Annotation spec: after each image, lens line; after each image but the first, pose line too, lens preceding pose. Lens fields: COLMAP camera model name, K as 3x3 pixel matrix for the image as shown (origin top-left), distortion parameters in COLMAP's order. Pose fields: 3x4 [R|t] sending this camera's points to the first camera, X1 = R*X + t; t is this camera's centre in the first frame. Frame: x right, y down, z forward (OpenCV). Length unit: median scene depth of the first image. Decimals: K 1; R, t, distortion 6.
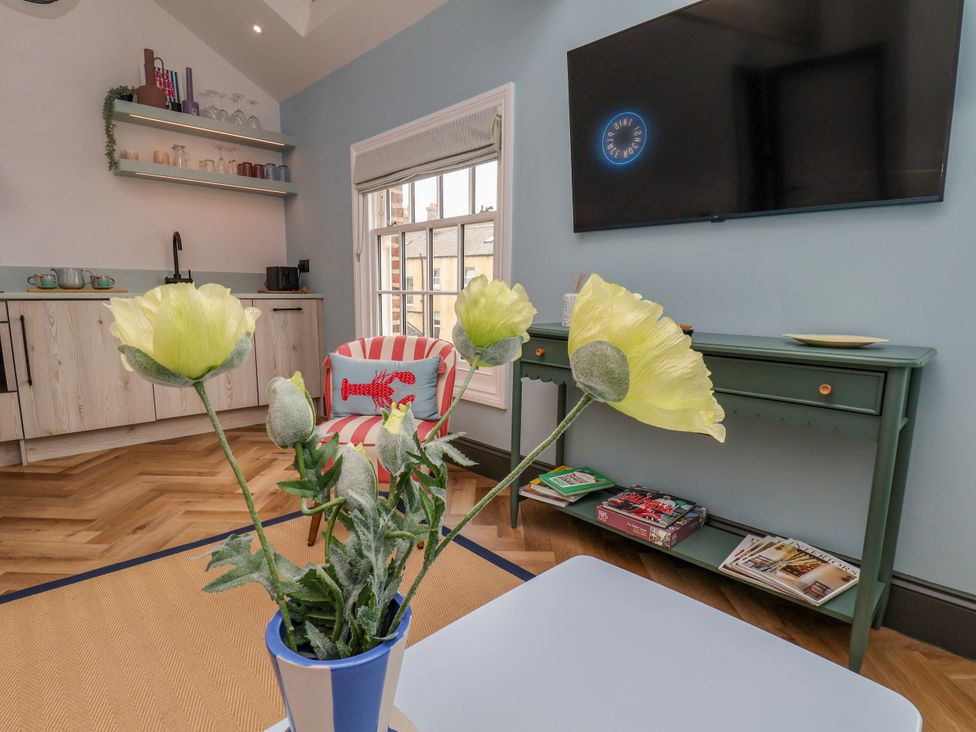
lens RADIAL K [[510.2, 0, 486.1], [0, 510.2, 373.8], [0, 0, 1]] dist [0.001990, -0.014631]
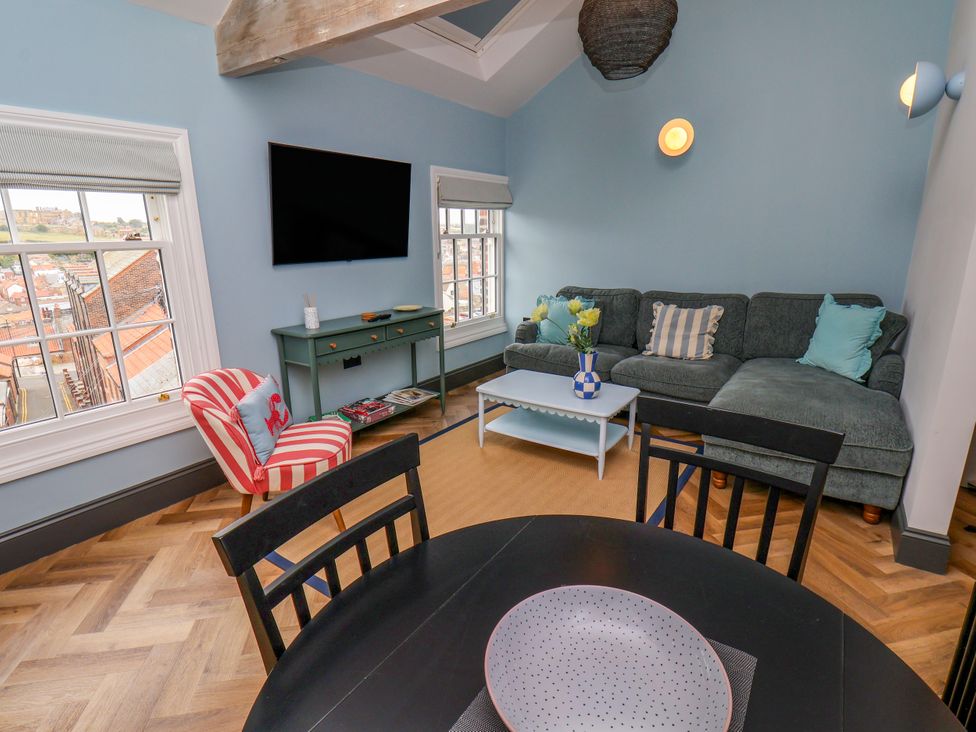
lens RADIAL K [[520.2, 0, 488.2], [0, 520.2, 357.7], [0, 0, 1]] dist [0.000081, -0.015390]
pose [[-0.208746, -0.237014, 0.948815, -0.917257], [0.162925, 0.948202, 0.272706, -0.218784], [-0.964303, 0.211512, -0.159318, 0.470852]]
